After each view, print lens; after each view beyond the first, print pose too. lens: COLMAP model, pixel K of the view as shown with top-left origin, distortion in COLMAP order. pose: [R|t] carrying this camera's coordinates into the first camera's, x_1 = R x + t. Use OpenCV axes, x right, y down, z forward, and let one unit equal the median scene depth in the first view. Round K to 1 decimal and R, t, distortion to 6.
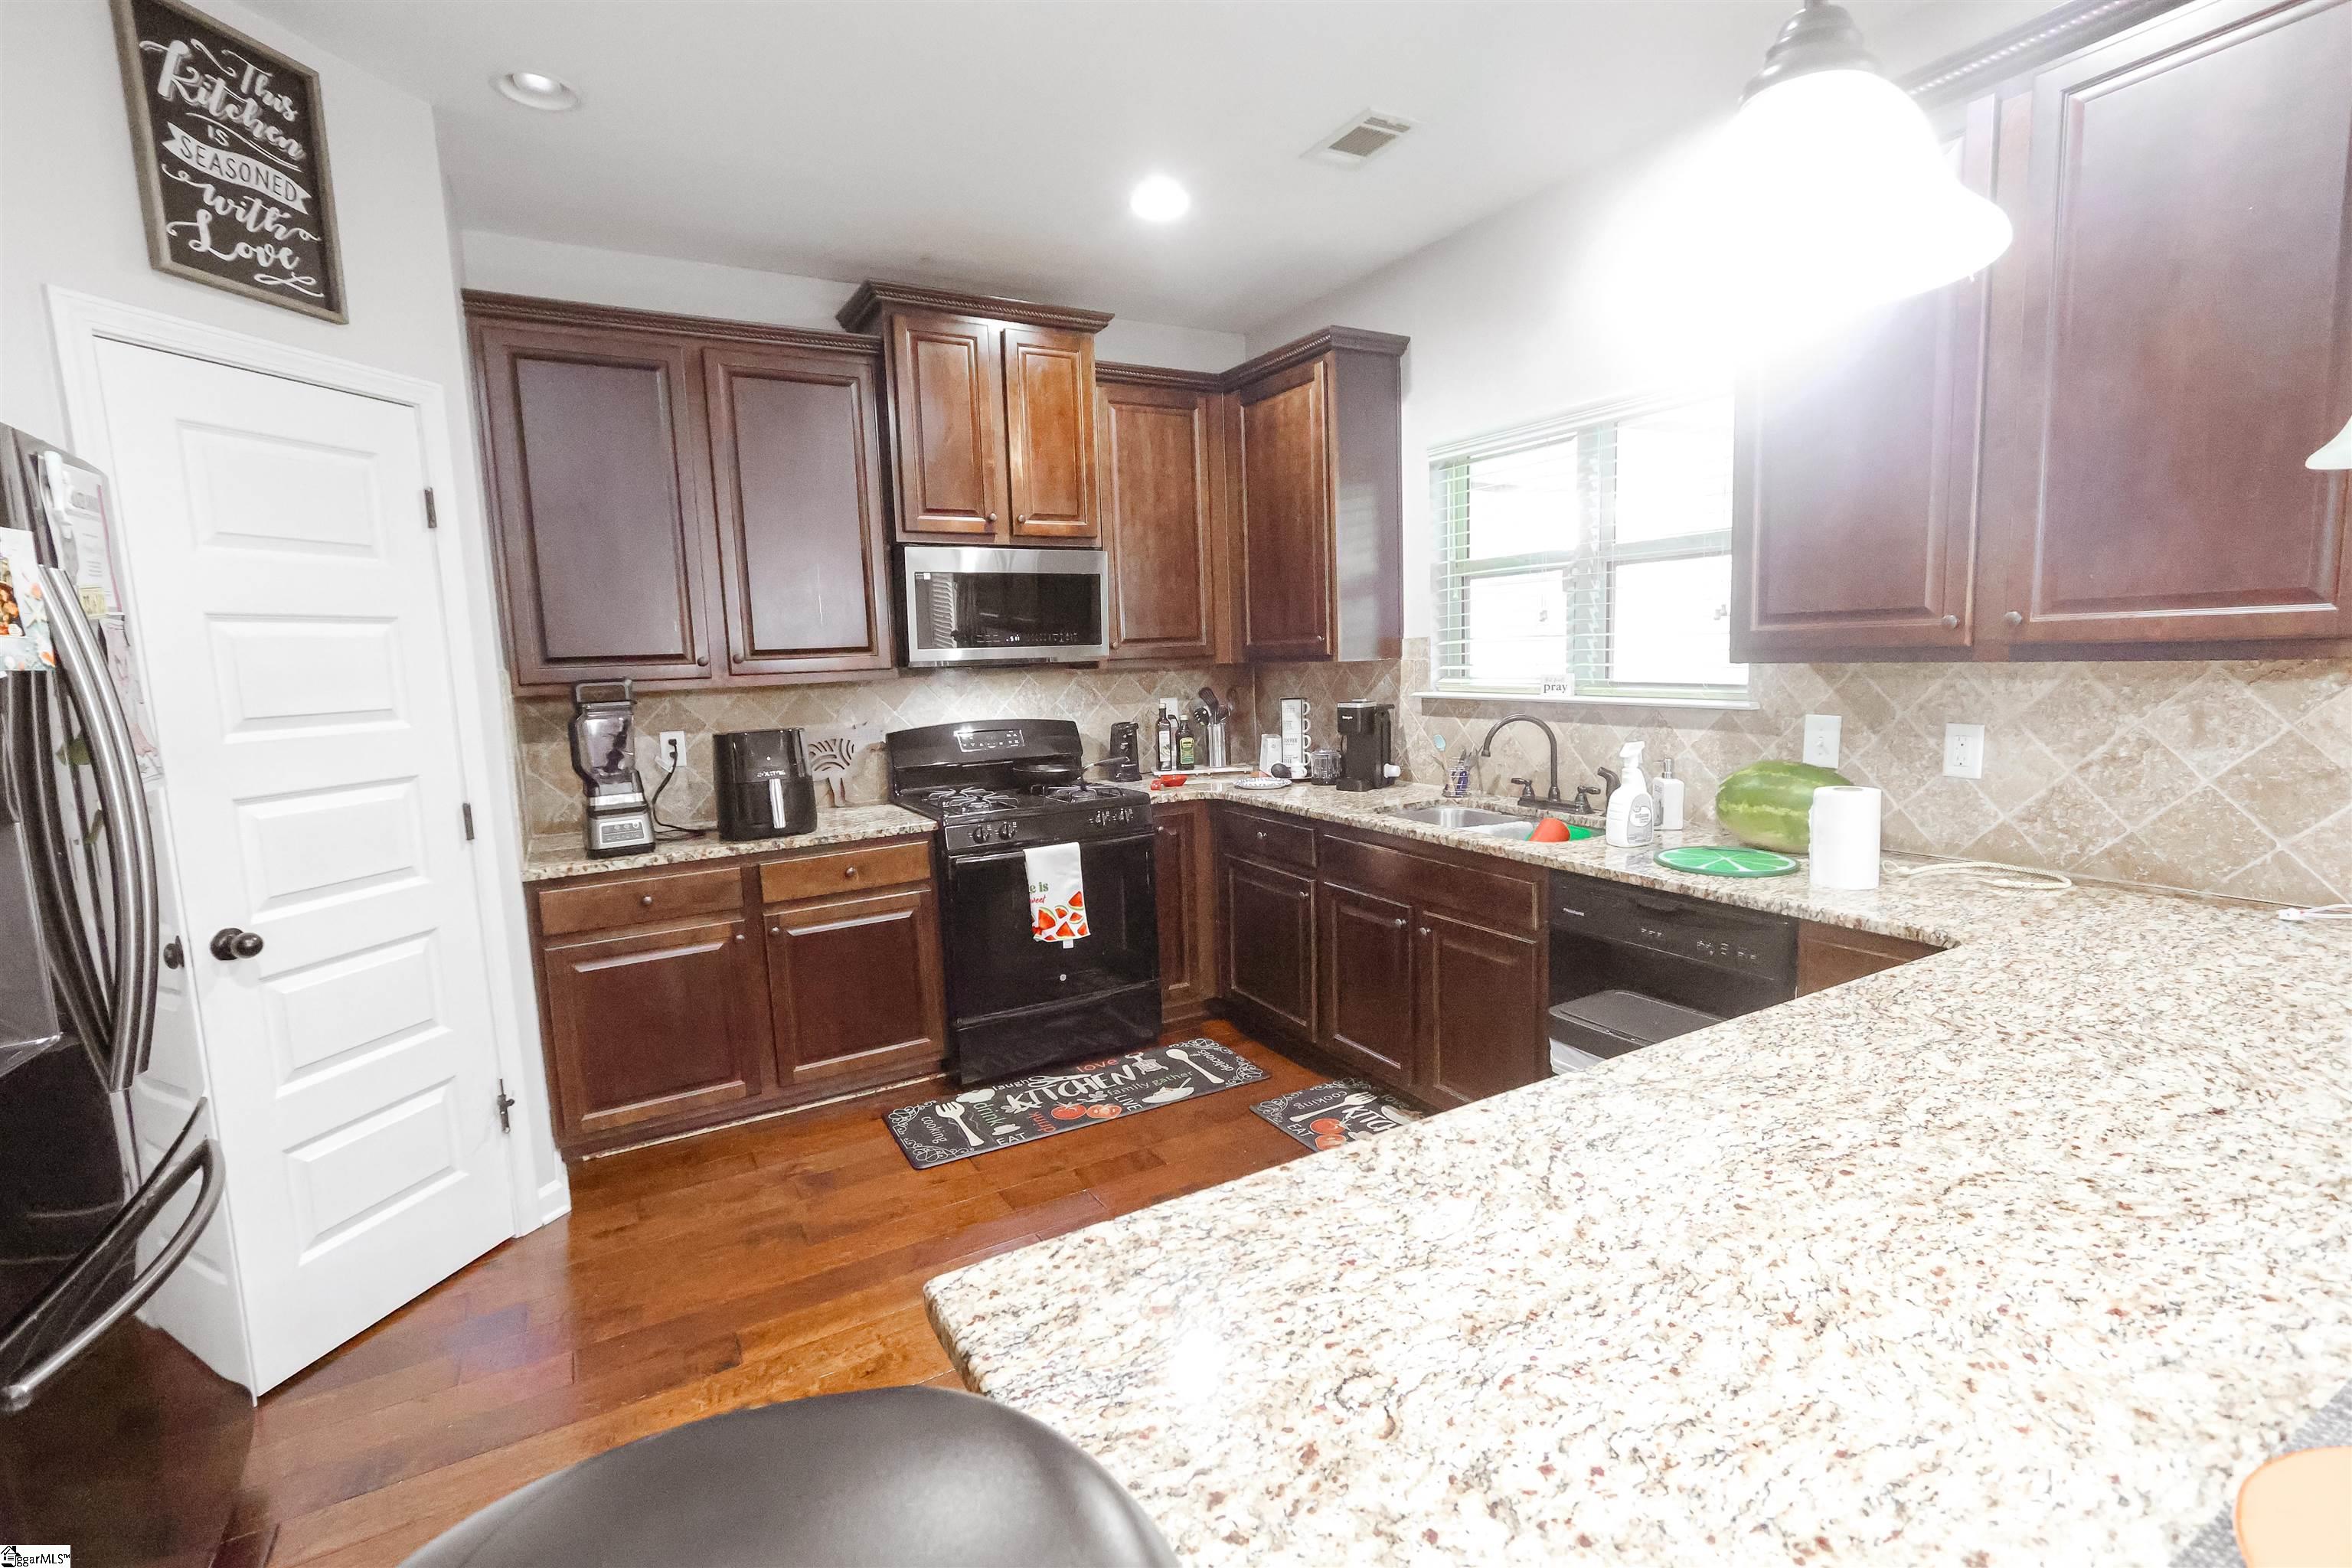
lens RADIAL K [[1070.8, 0, 1187.2], [0, 1070.8, 777.6], [0, 0, 1]] dist [-0.002600, 0.004198]
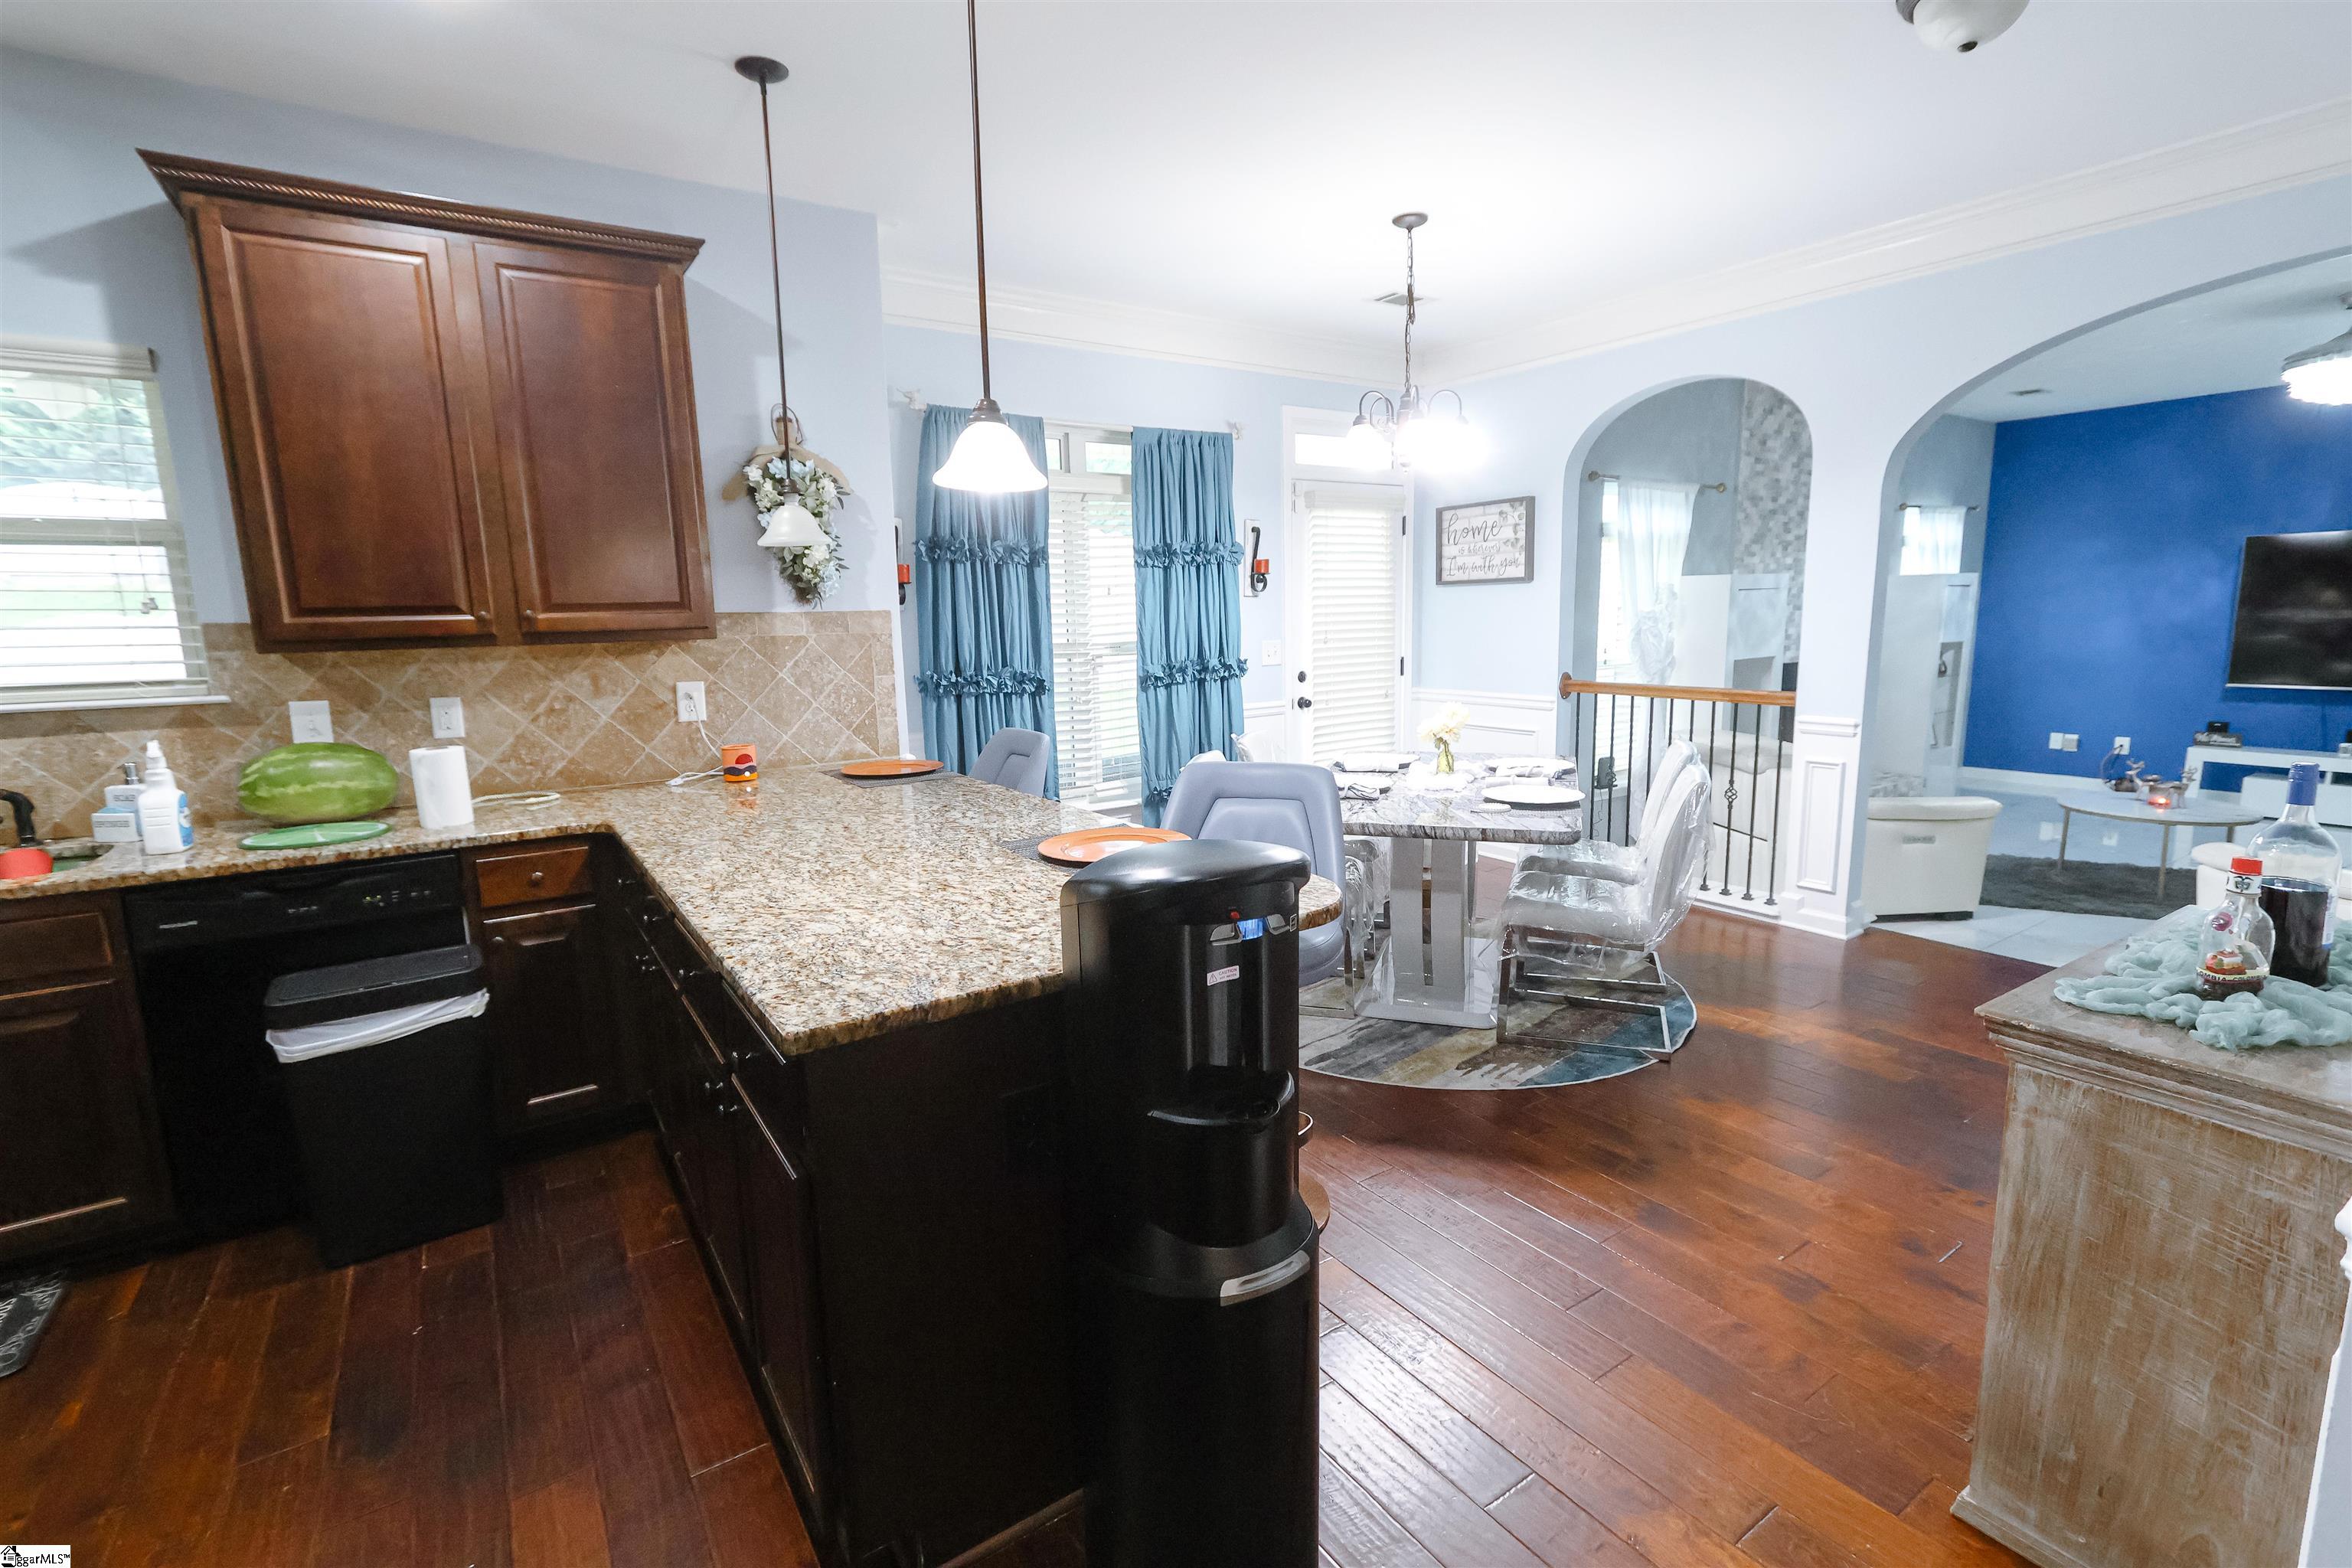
lens RADIAL K [[1070.8, 0, 1182.9], [0, 1070.8, 784.4], [0, 0, 1]] dist [-0.002600, 0.004198]
pose [[-0.072622, -0.126987, 0.989242, -0.706376], [0.144427, 0.980068, 0.136412, 0.006964], [-0.986847, 0.152779, -0.052834, 0.208830]]
